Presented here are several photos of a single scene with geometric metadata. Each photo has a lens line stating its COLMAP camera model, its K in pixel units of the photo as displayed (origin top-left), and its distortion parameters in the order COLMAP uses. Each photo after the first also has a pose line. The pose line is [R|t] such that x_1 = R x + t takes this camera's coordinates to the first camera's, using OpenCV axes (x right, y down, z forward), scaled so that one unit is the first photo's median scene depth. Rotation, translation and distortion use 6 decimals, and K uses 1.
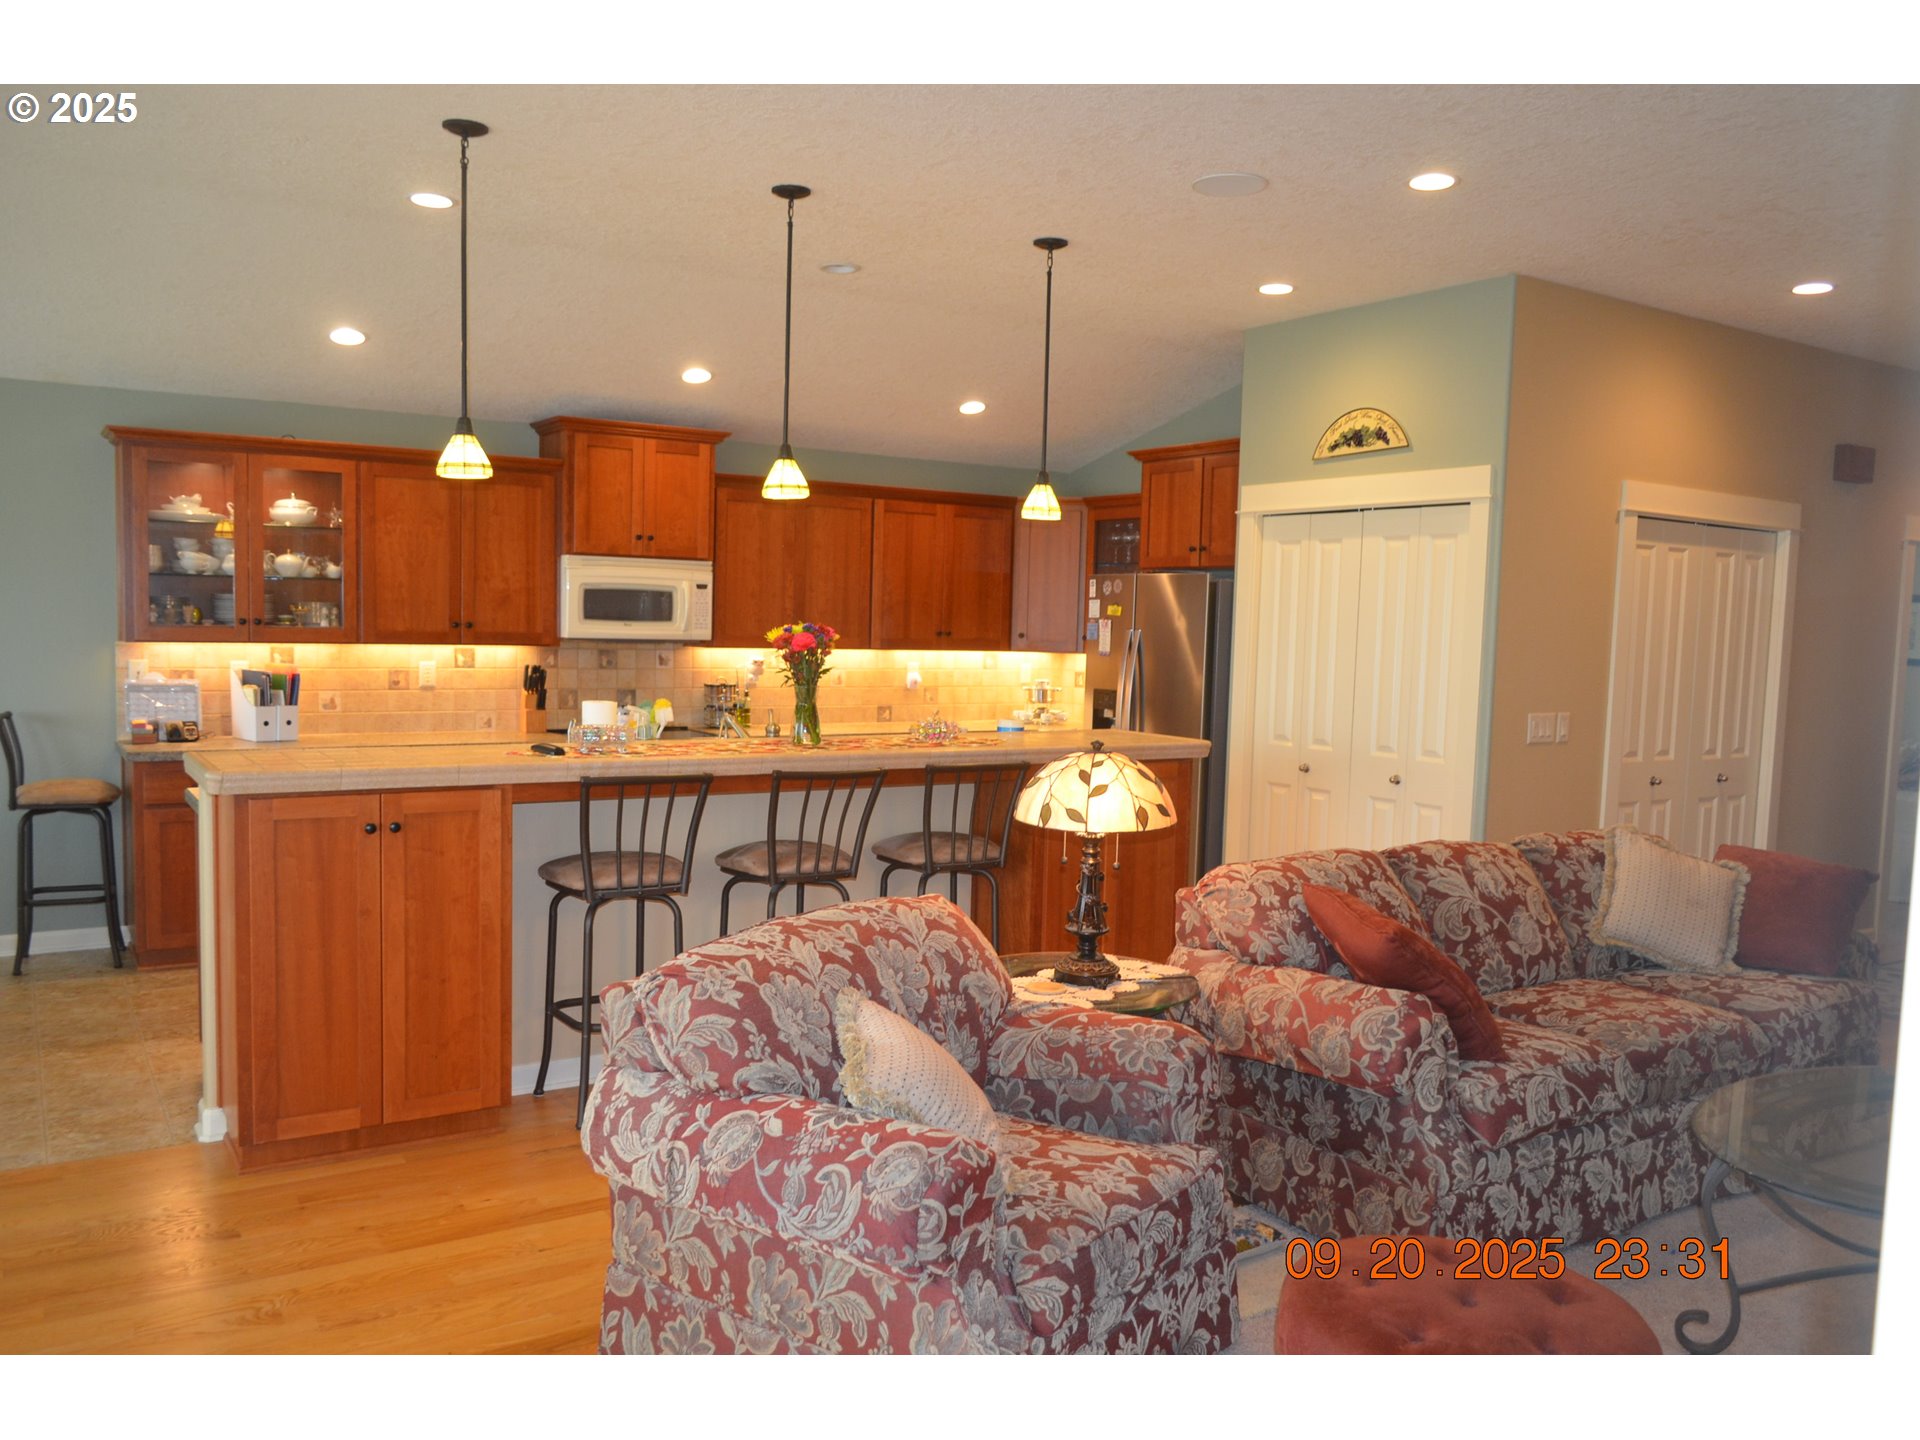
lens RADIAL K [[1478.6, 0, 955.9], [0, 1478.6, 743.7], [0, 0, 1]] dist [-0.001100, -0.008841]
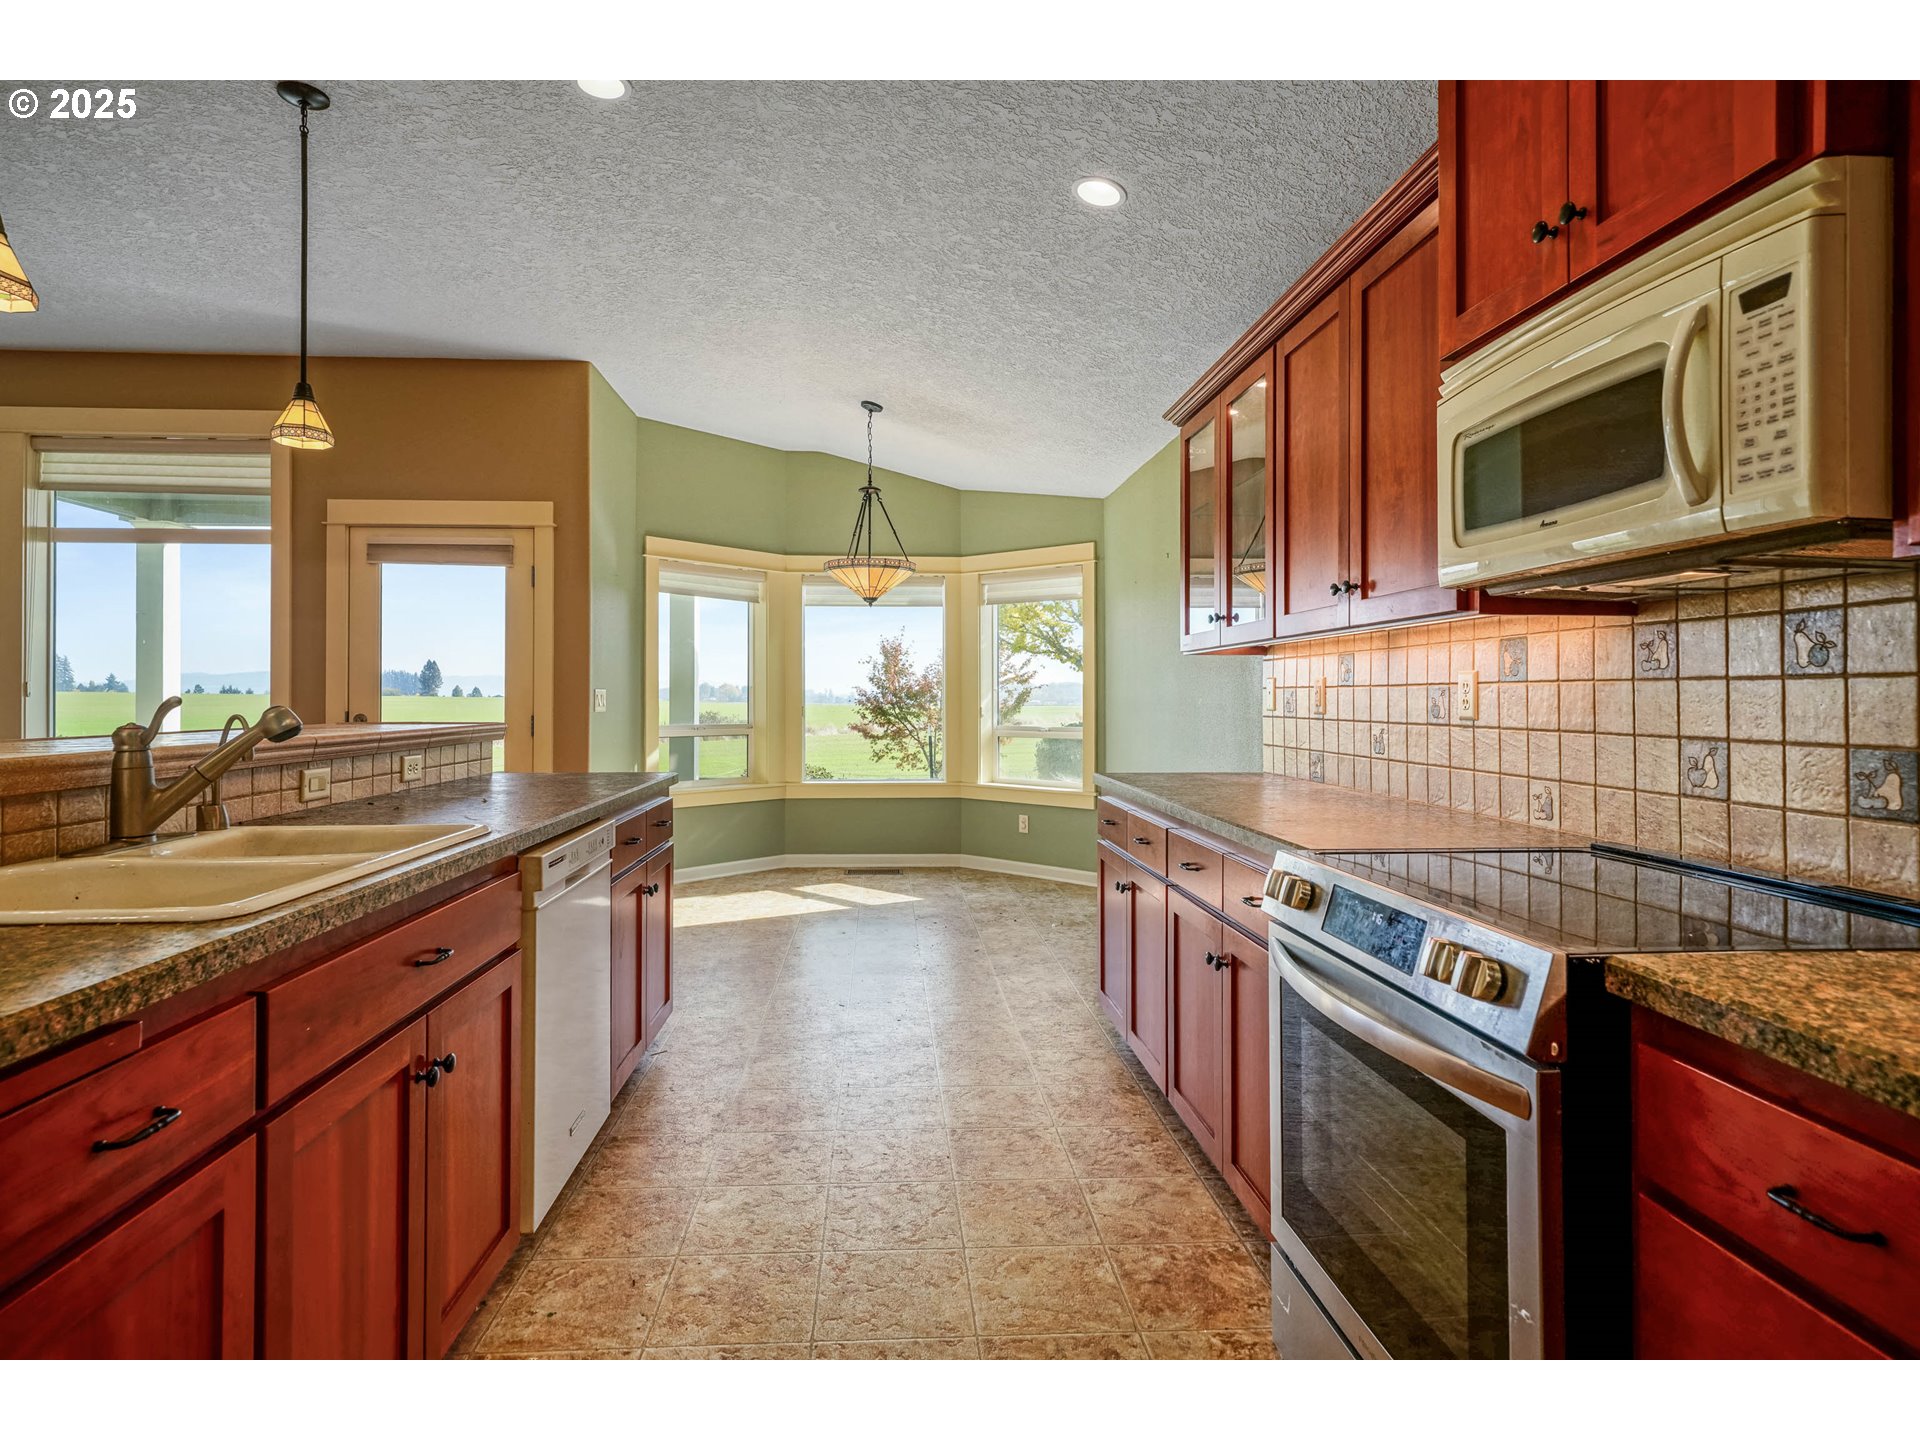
lens RADIAL K [[1012.4, 0, 955.8], [0, 1012.4, 687.3], [0, 0, 1]] dist [0.005208, 0.001044]
pose [[-0.477091, -0.032296, -0.878260, 0.026278], [-0.086571, 0.996191, 0.010395, -0.041694], [0.874580, 0.080991, -0.478070, 1.107058]]
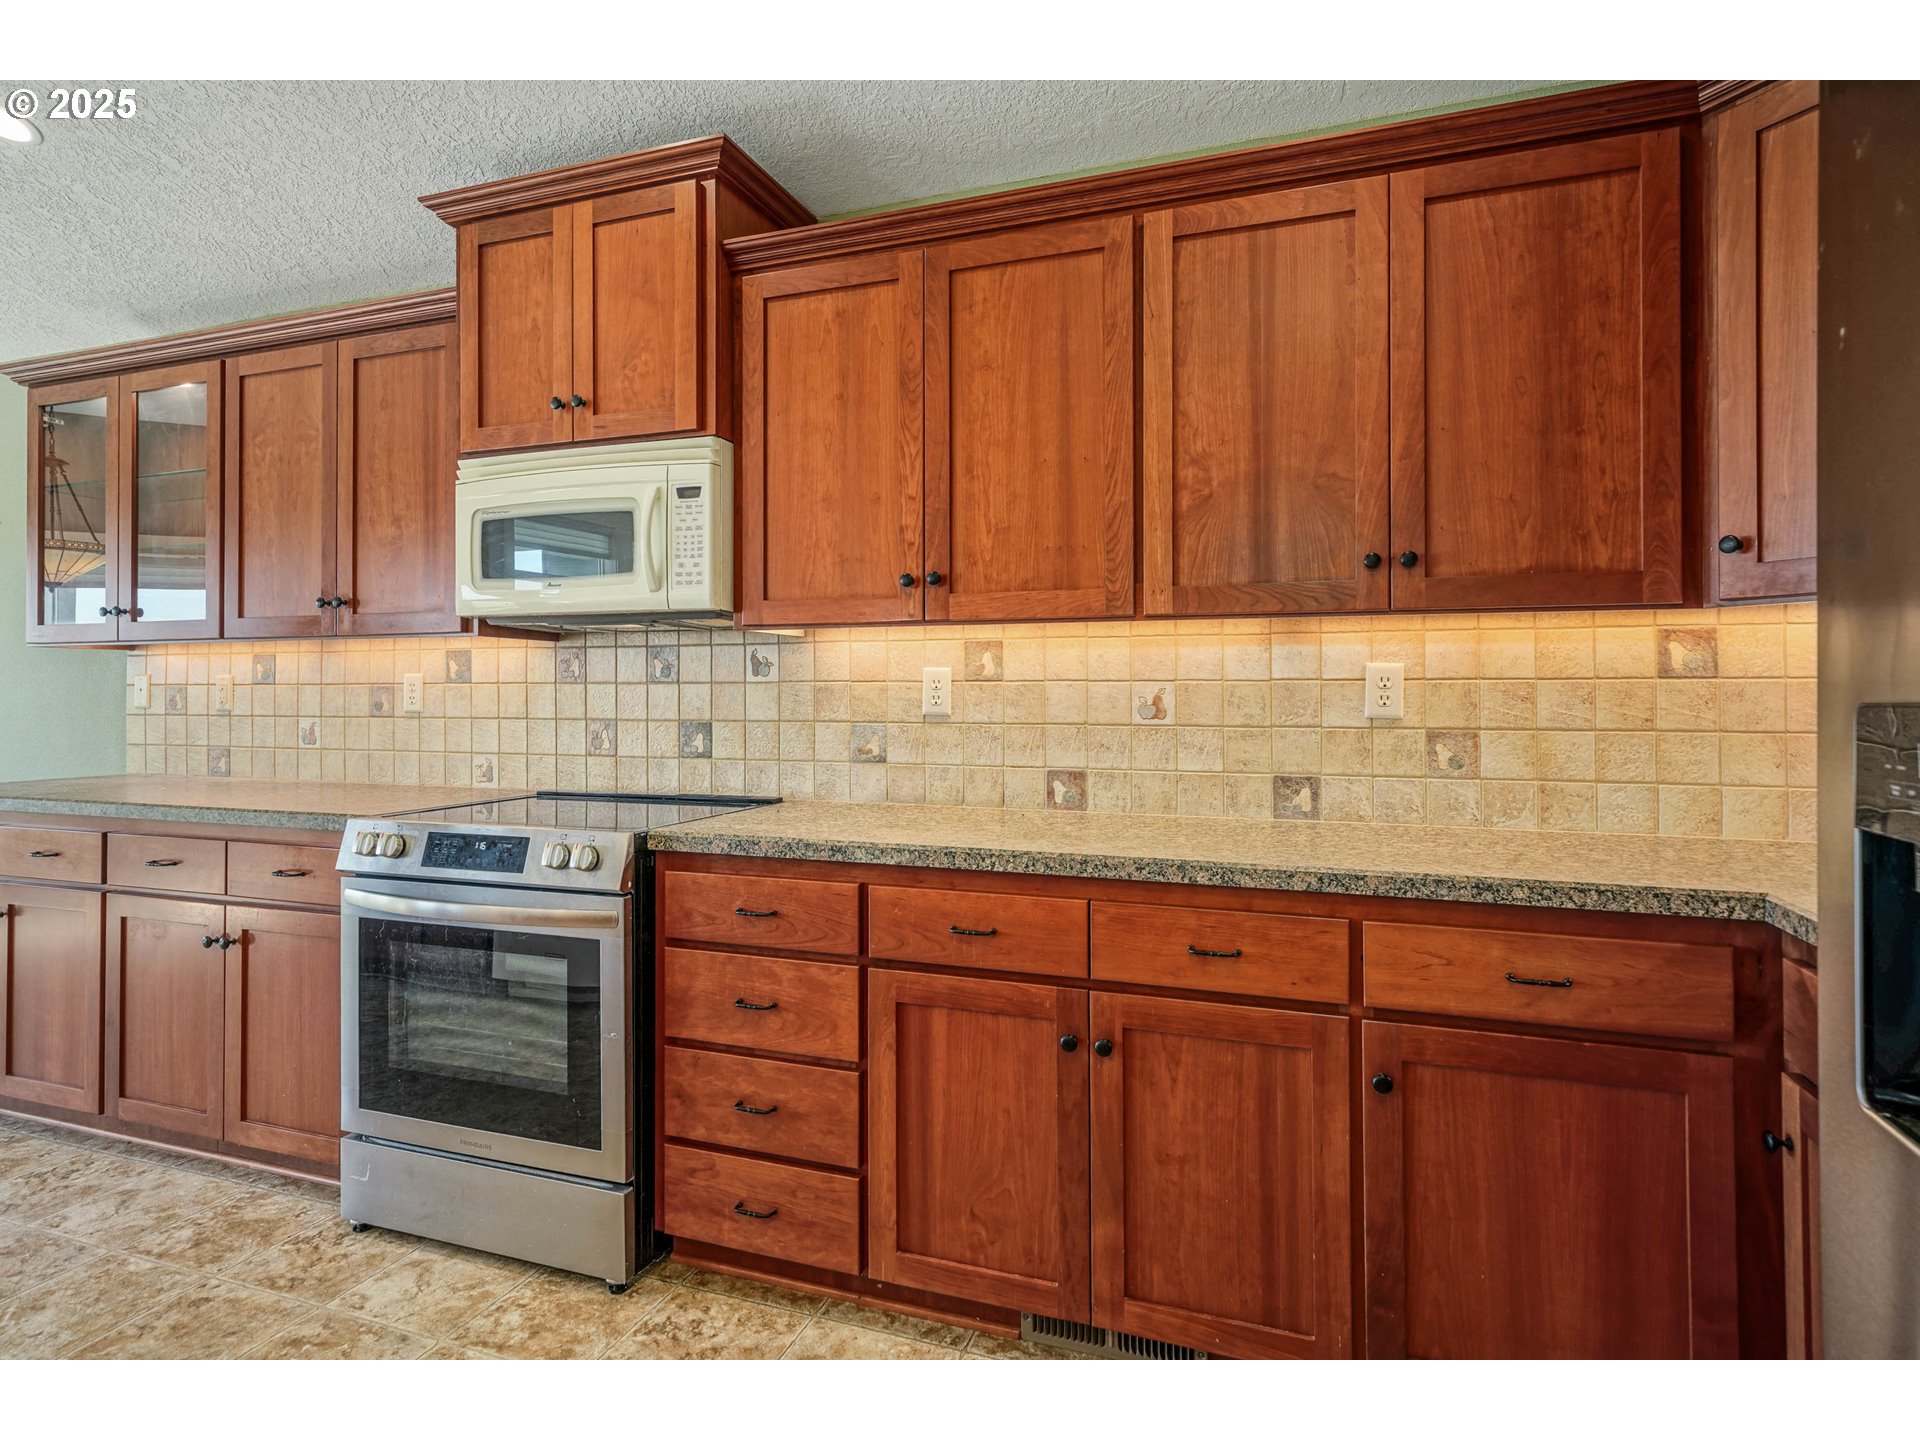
lens RADIAL K [[982.8, 0, 950.8], [0, 982.8, 661.6], [0, 0, 1]] dist [-0.000883, 0.000055]
pose [[0.617949, -0.048392, -0.784727, 0.127248], [-0.051454, 0.993475, -0.101783, -0.031885], [0.784532, 0.103274, 0.611427, 1.008060]]
